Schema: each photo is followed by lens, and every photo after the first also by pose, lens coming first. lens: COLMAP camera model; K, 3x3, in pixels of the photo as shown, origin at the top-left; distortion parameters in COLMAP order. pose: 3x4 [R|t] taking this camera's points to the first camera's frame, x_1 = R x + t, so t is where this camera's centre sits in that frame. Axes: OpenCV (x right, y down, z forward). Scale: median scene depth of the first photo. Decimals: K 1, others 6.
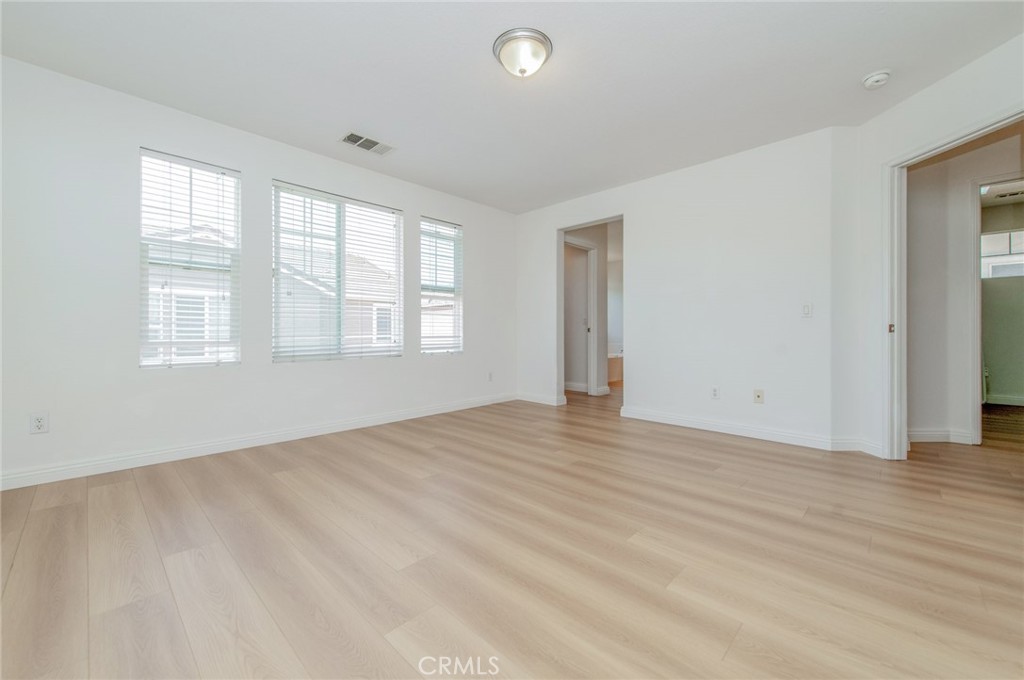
lens RADIAL K [[405.8, 0, 513.2], [0, 405.8, 333.8], [0, 0, 1]] dist [-0.000500, -0.000040]
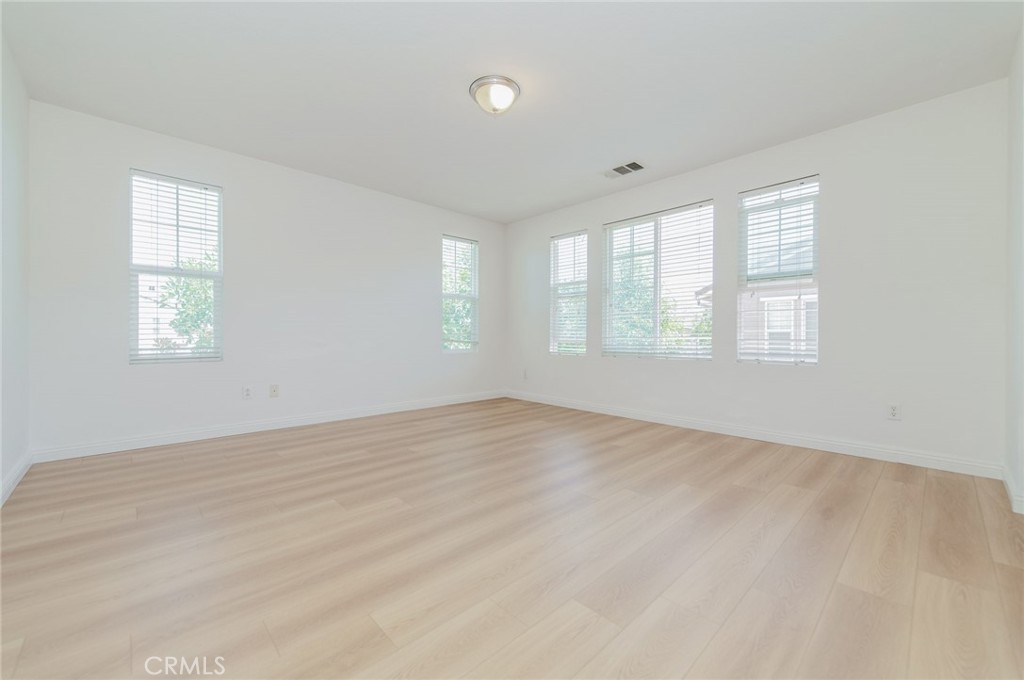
lens RADIAL K [[400.9, 0, 512.0], [0, 400.9, 340.0], [0, 0, 1]] dist [-0.000318, -0.000023]
pose [[-0.050743, 0.008274, -0.998677, 0.755725], [-0.003372, 0.999959, 0.008456, 0.003725], [0.998706, 0.003796, -0.050713, 0.712479]]
